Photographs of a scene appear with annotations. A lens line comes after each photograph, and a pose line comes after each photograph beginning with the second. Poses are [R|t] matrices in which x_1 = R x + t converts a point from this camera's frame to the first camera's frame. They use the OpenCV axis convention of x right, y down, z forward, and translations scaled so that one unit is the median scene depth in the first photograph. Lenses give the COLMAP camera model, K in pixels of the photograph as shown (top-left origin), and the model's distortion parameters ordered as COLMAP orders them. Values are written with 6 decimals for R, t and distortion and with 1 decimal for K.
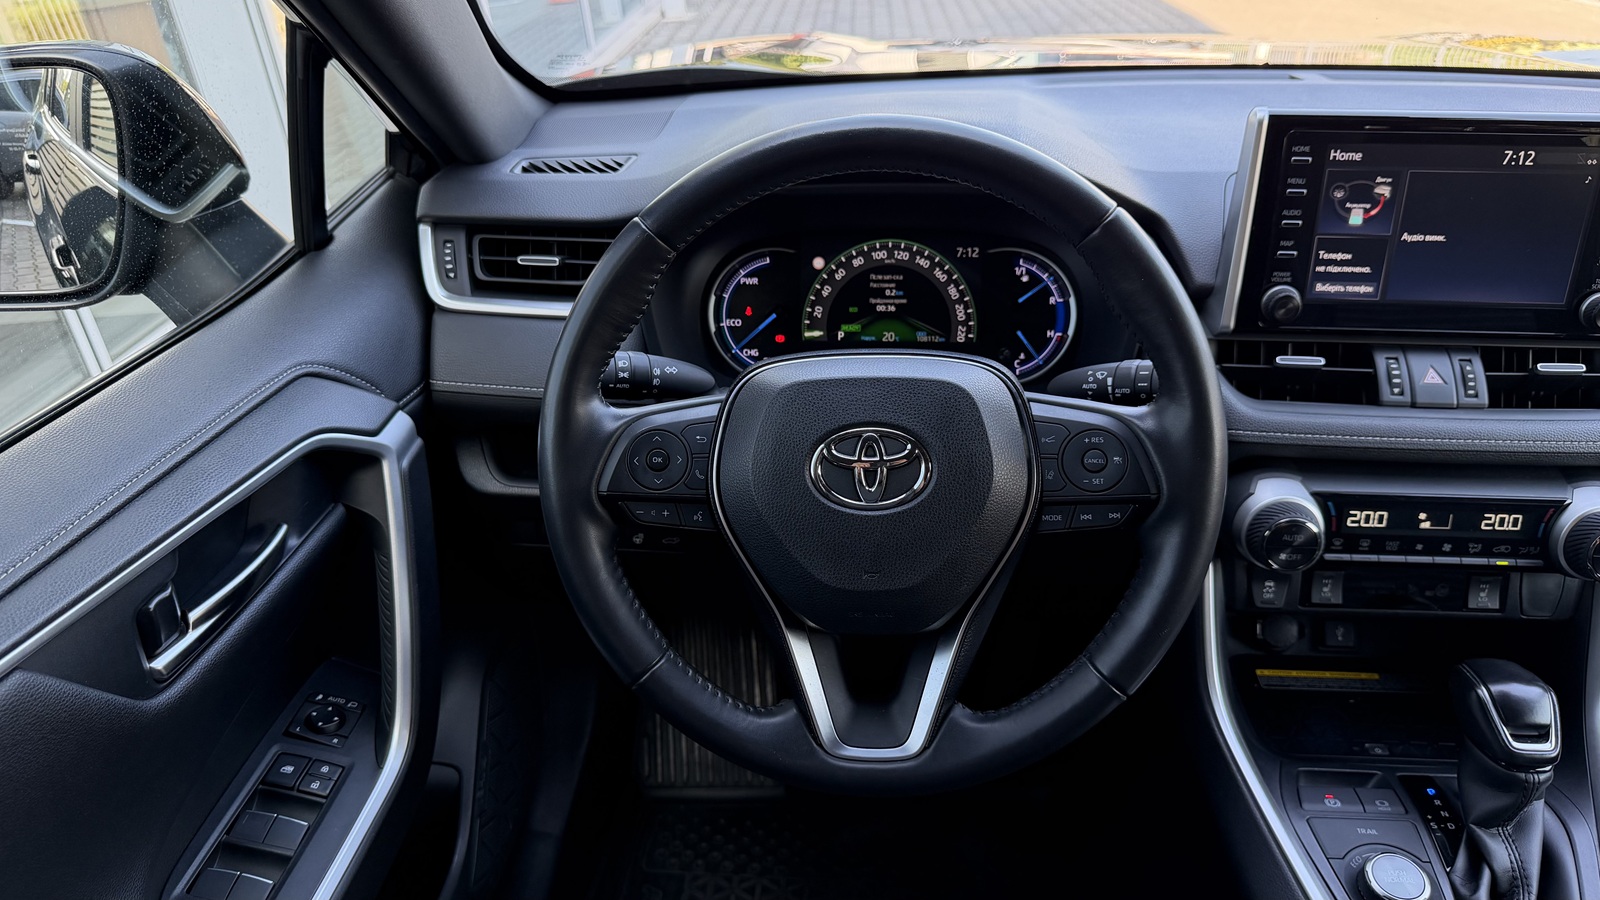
lens RADIAL K [[1125.5, 0, 843.3], [0, 1125.5, 485.6], [0, 0, 1]] dist [0.023463, -0.037217]
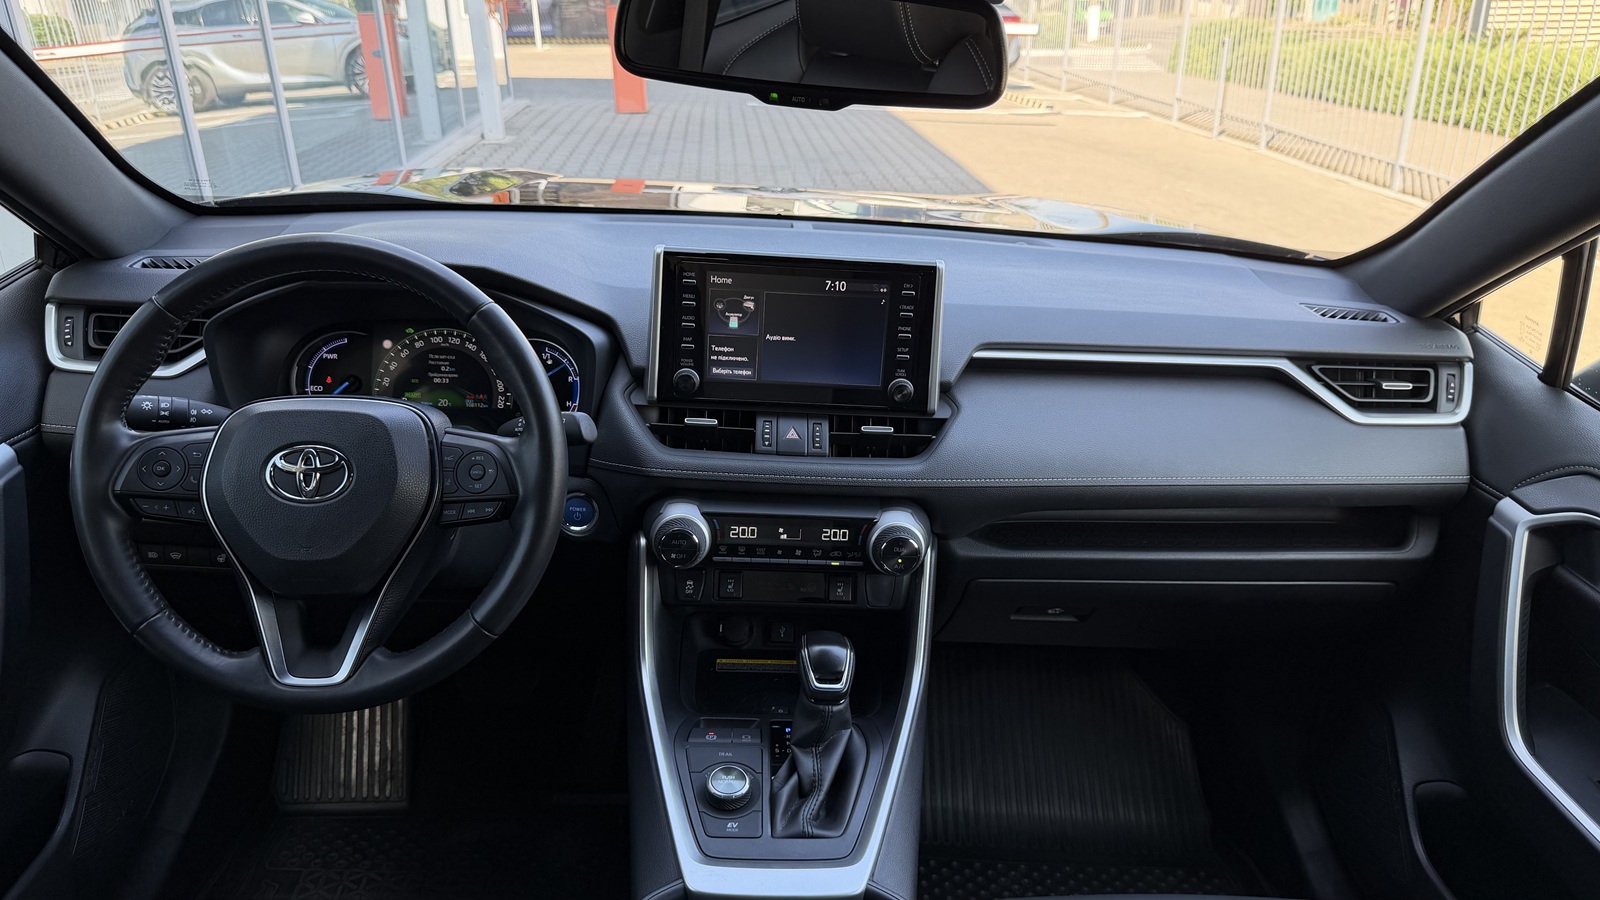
lens RADIAL K [[1072.8, 0, 805.5], [0, 1072.8, 455.9], [0, 0, 1]] dist [0.004873, -0.015698]
pose [[0.989141, 0.020363, 0.145553, 0.322820], [-0.002899, 0.992866, -0.119201, 0.088260], [-0.146942, 0.117484, 0.982143, -0.314898]]
